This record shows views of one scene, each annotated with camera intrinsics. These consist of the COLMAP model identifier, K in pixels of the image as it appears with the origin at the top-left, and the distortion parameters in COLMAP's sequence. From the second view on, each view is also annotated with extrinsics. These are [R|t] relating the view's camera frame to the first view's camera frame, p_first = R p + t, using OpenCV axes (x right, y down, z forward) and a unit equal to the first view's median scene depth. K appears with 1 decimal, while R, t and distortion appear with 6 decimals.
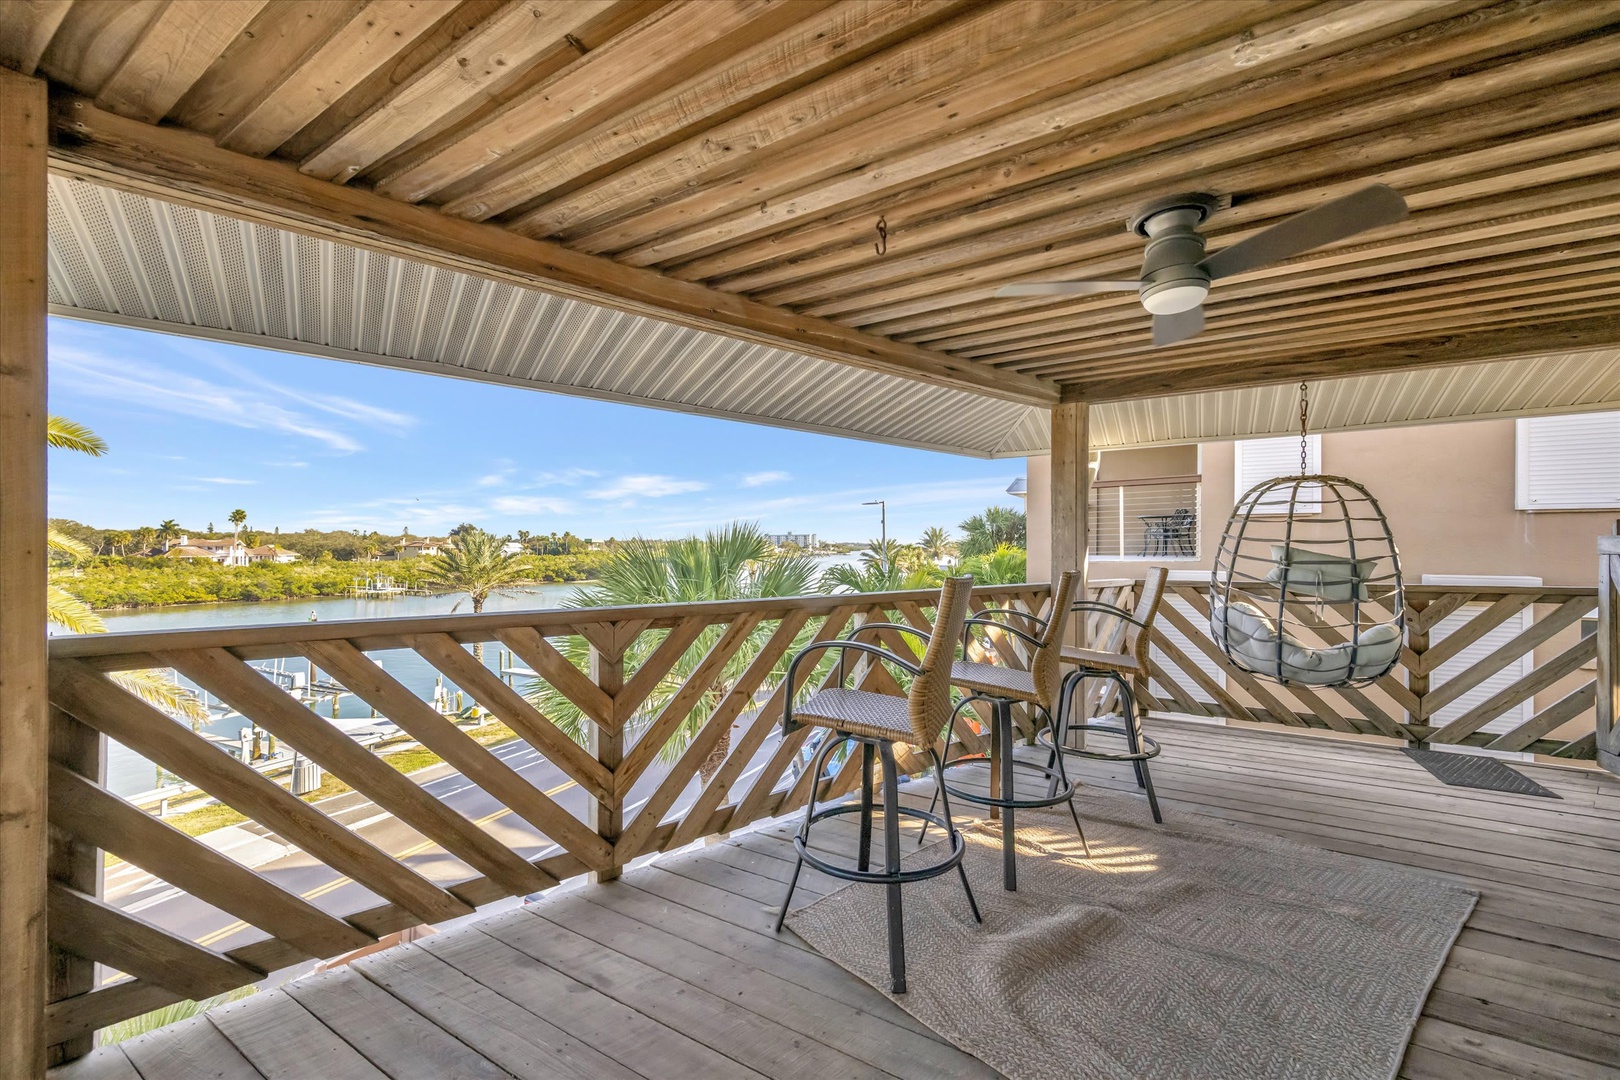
lens RADIAL K [[635.5, 0, 812.8], [0, 635.5, 545.0], [0, 0, 1]] dist [-0.000879, -0.000031]
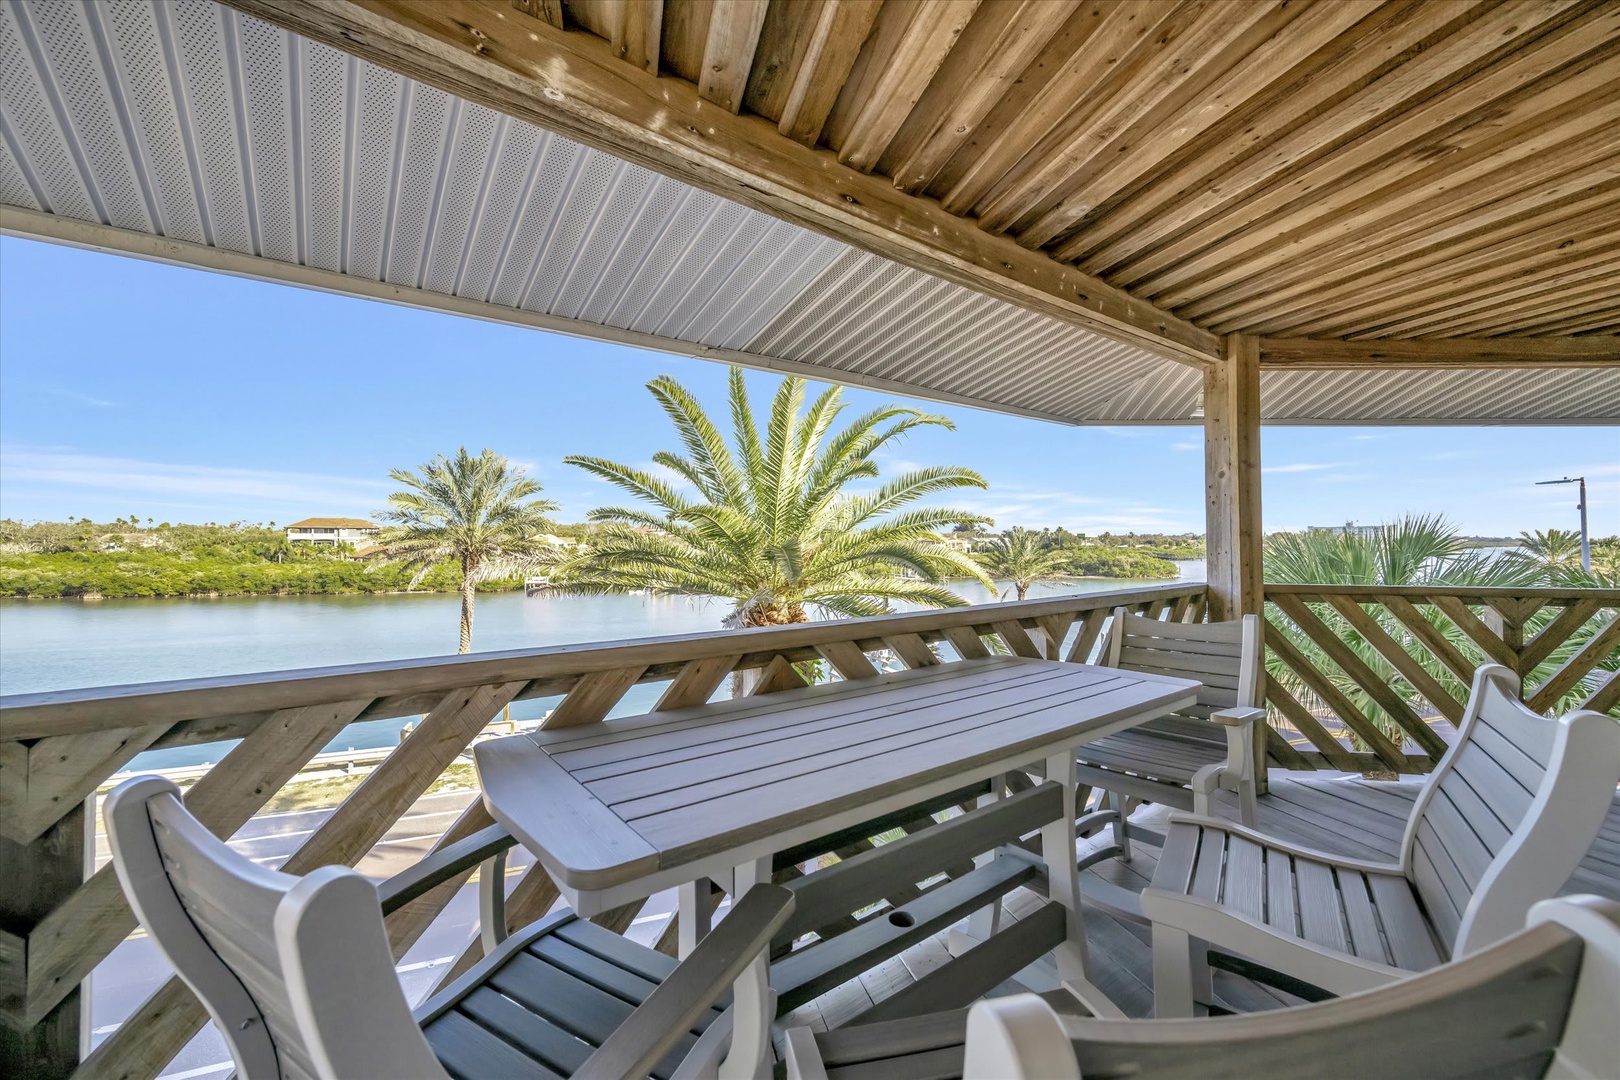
lens RADIAL K [[635.5, 0, 812.8], [0, 635.5, 545.0], [0, 0, 1]] dist [-0.000879, -0.000031]
pose [[0.737709, 0.004455, -0.675105, -0.483071], [0.000781, 0.999972, 0.007452, -0.002621], [0.675119, -0.006025, 0.737684, -0.954176]]
